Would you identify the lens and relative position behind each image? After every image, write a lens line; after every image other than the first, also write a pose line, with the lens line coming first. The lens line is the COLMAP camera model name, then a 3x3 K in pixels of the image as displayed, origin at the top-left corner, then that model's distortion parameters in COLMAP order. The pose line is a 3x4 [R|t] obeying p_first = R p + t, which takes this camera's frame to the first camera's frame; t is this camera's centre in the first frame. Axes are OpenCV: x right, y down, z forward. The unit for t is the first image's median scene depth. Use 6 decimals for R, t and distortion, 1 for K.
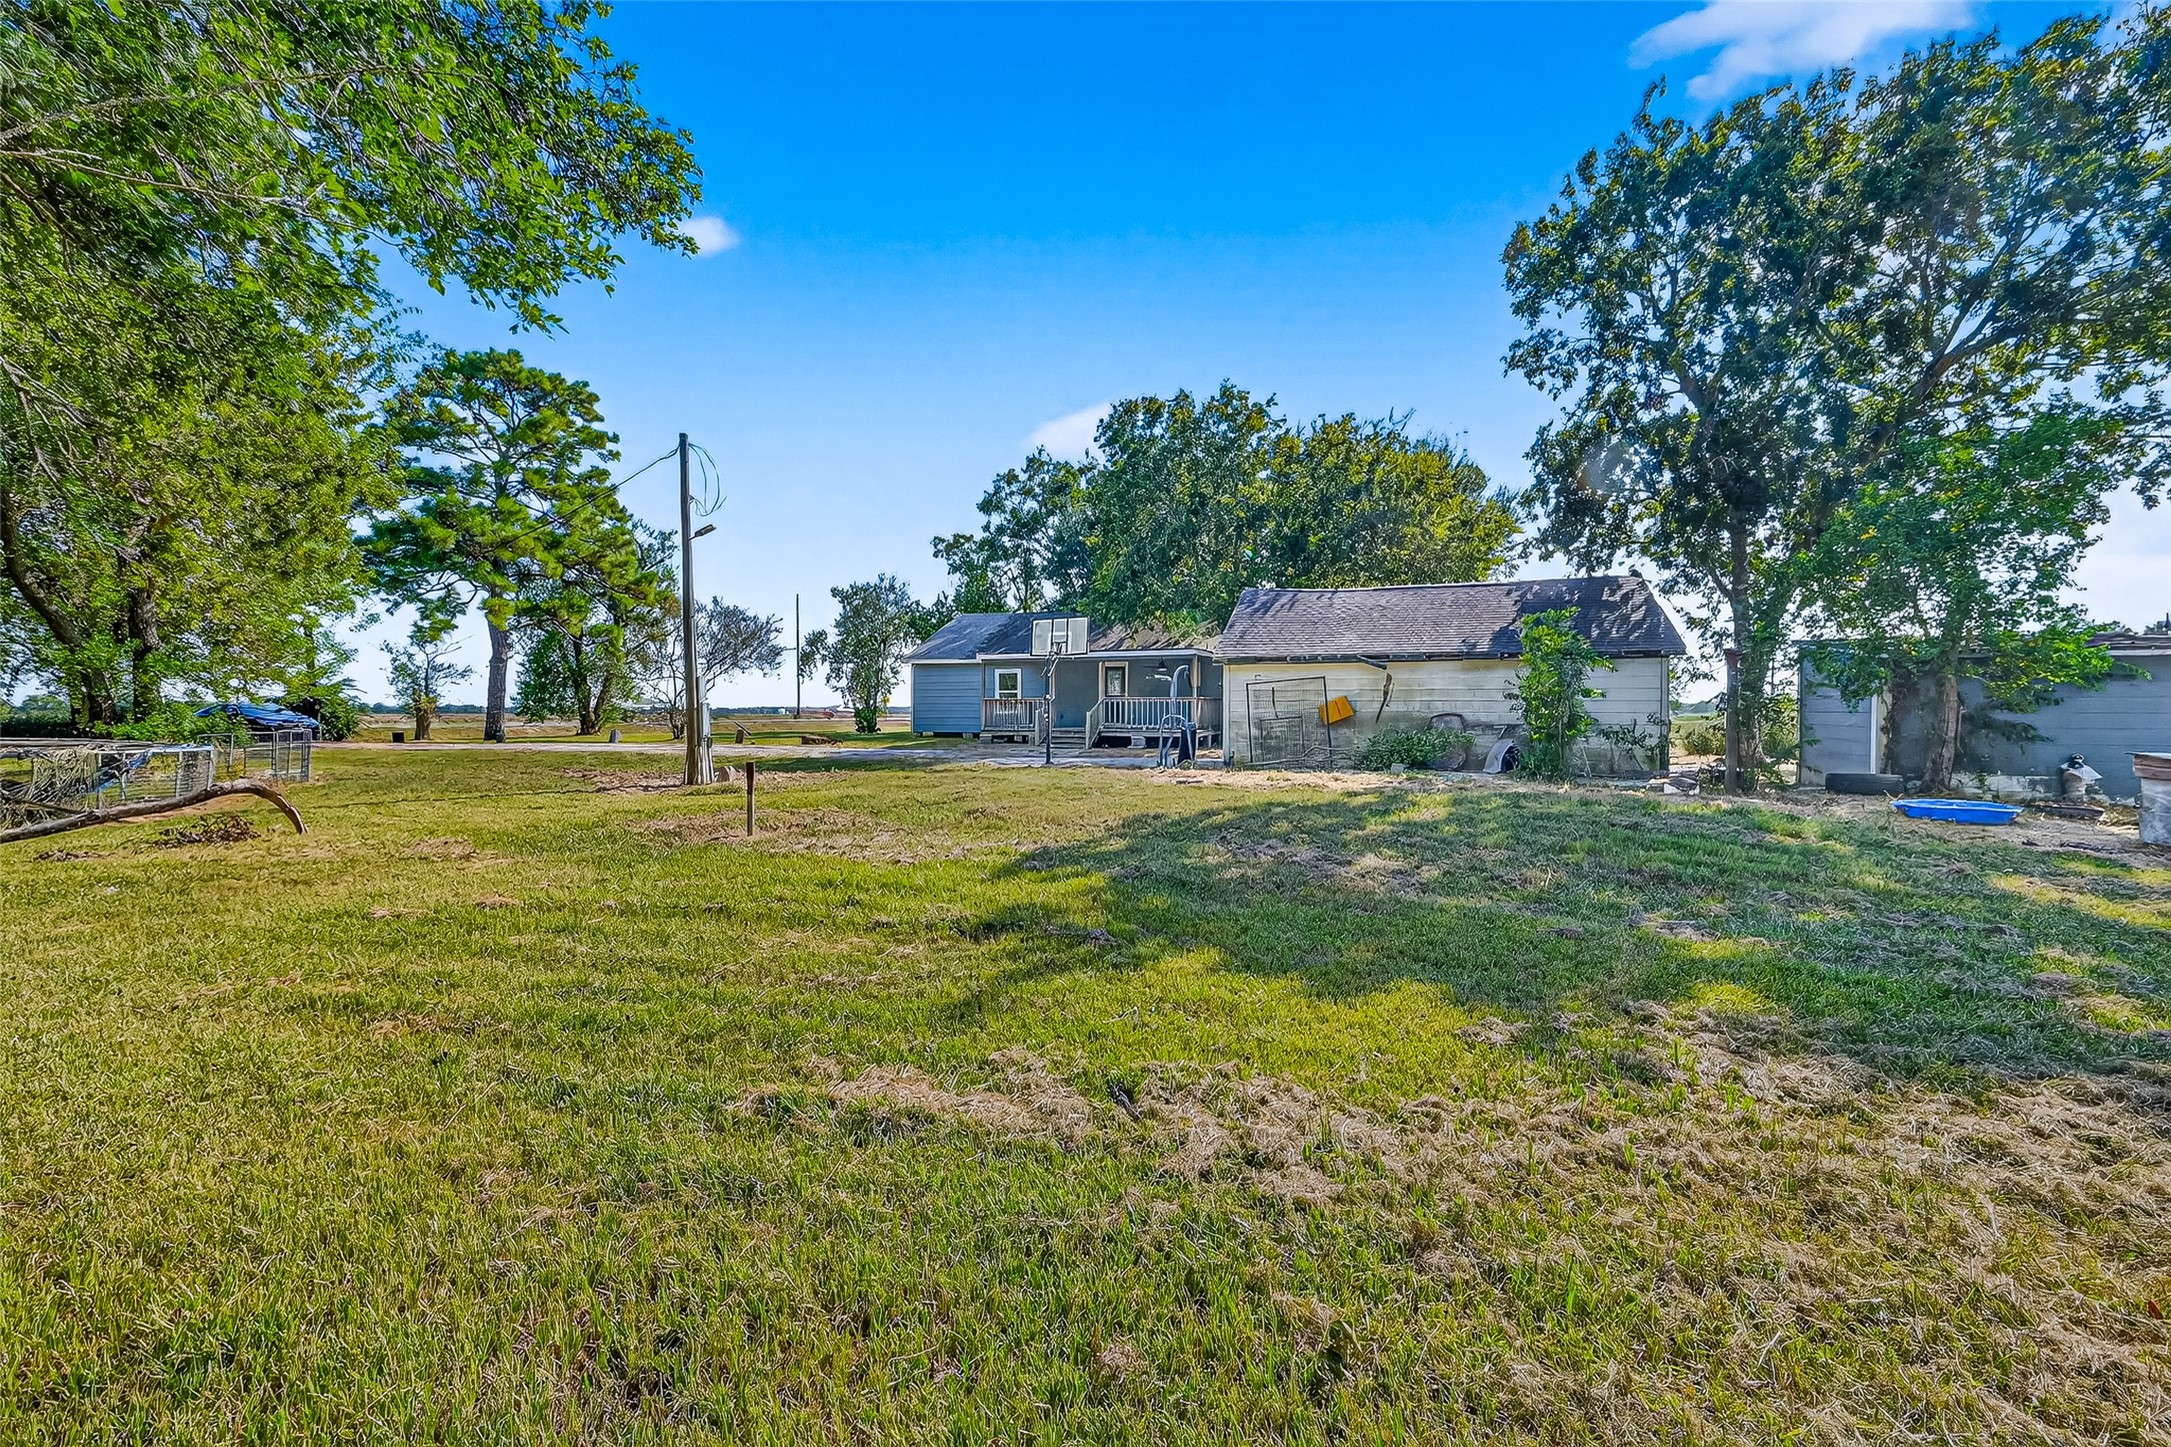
lens RADIAL K [[855.6, 0, 1095.3], [0, 855.6, 718.0], [0, 0, 1]] dist [0.001514, 0.000249]
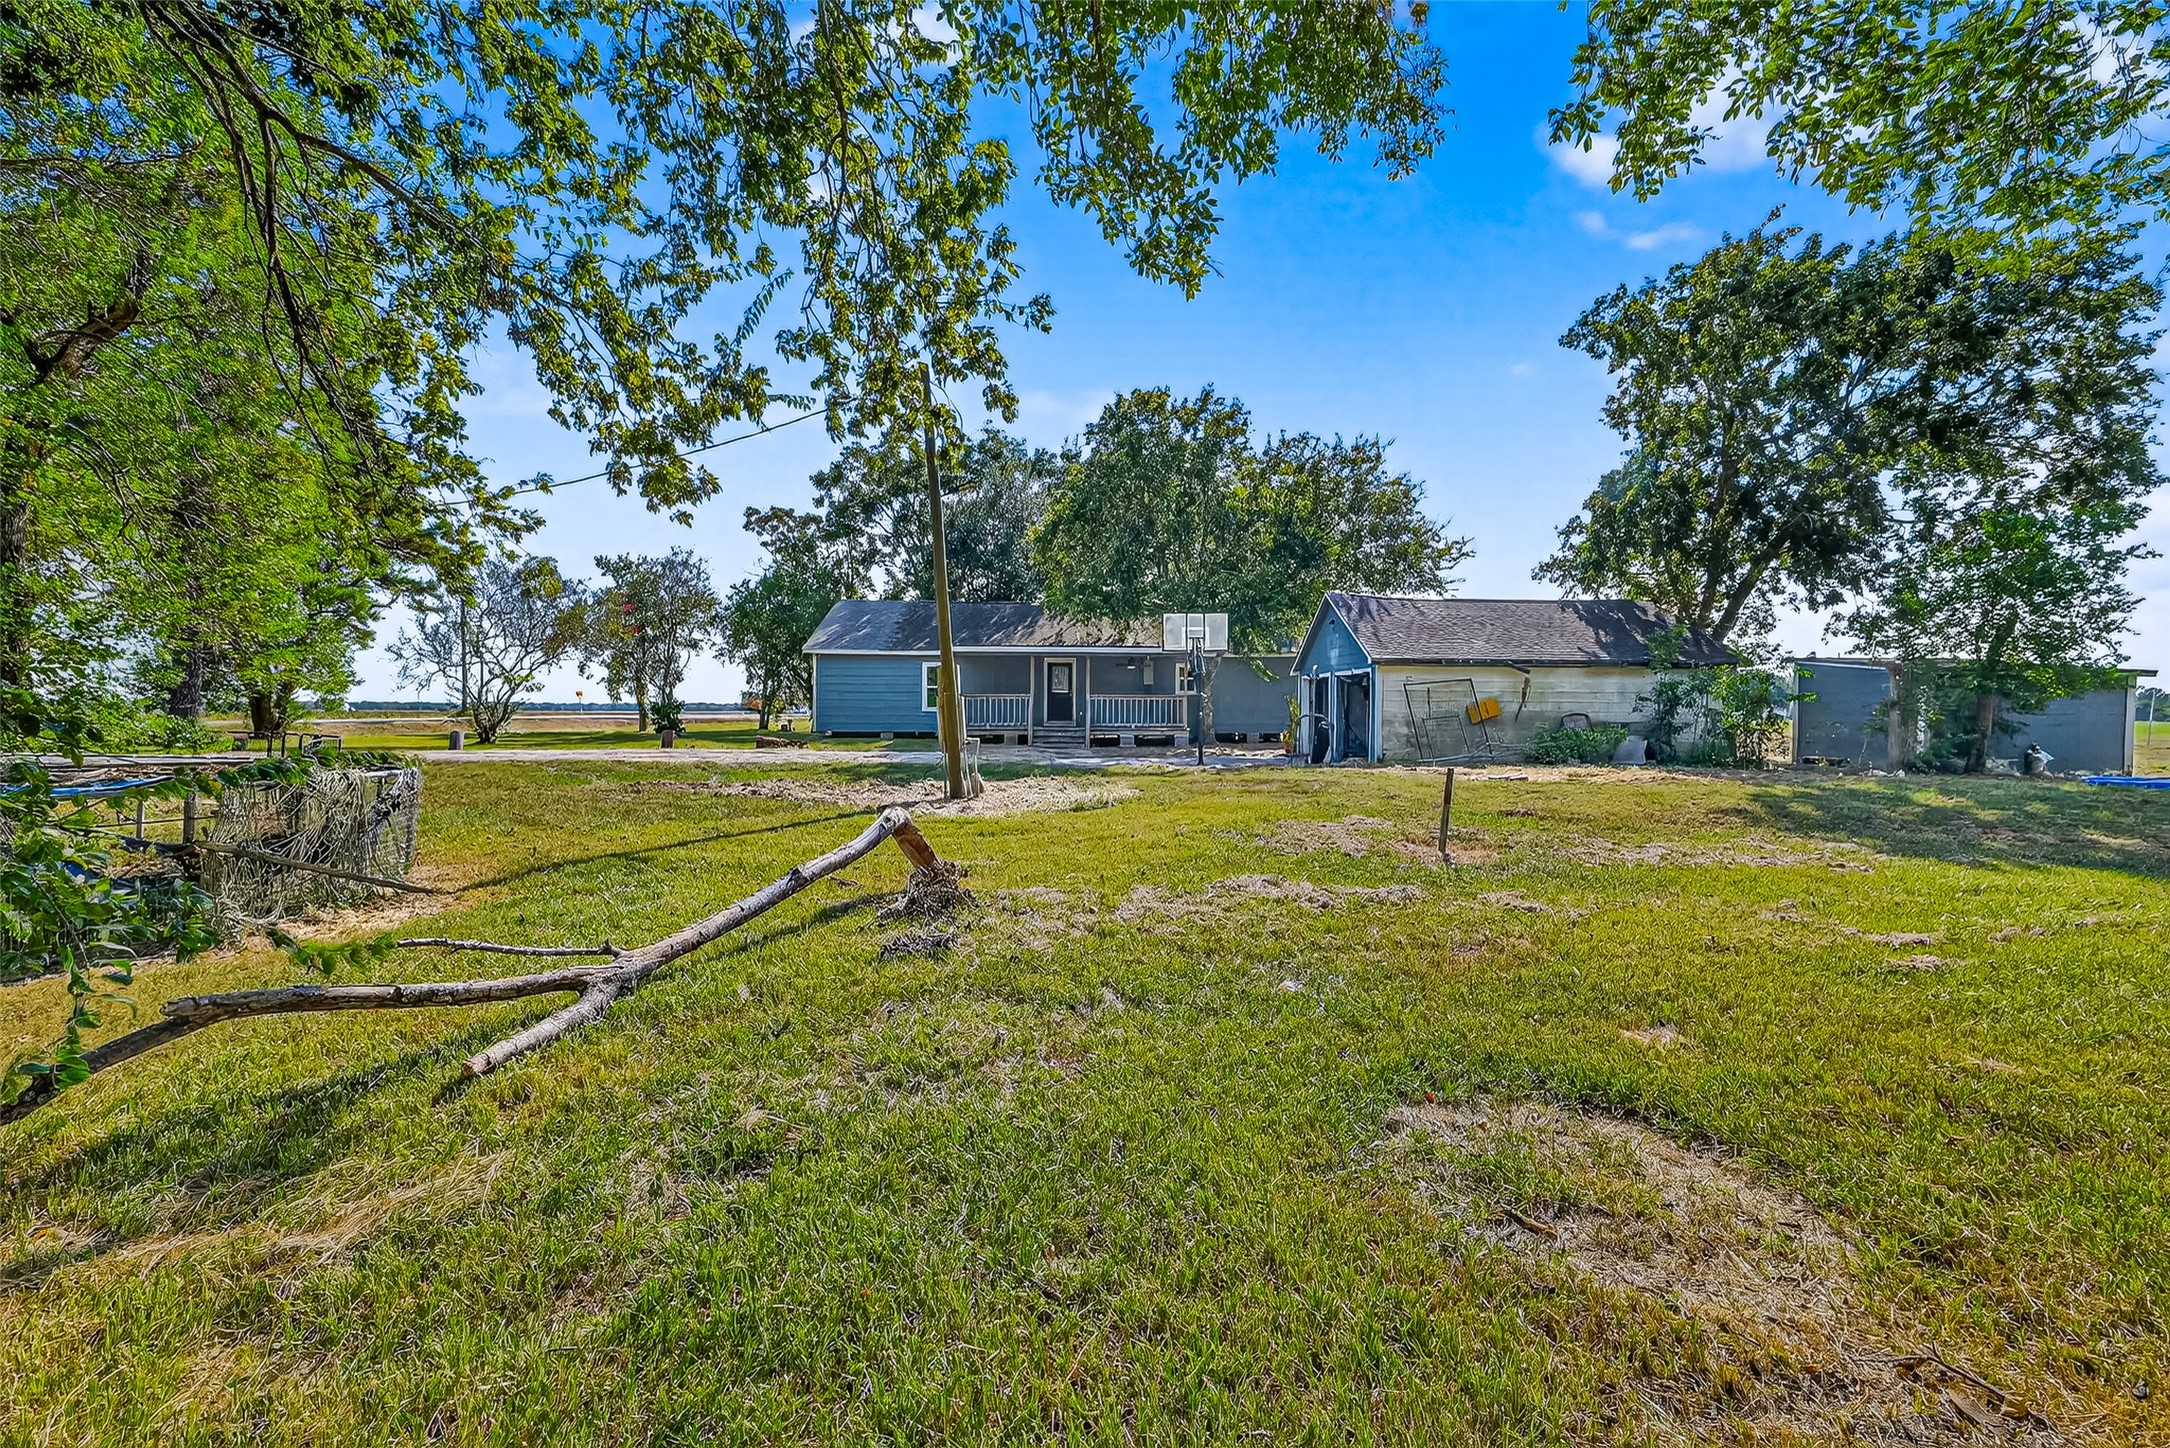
lens RADIAL K [[855.2, 0, 1094.8], [0, 855.2, 718.5], [0, 0, 1]] dist [0.001514, 0.000249]
pose [[0.921756, -0.003063, 0.387759, -0.368968], [0.000958, 0.999984, 0.005623, -0.003485], [-0.387770, -0.004811, 0.921744, 0.116809]]
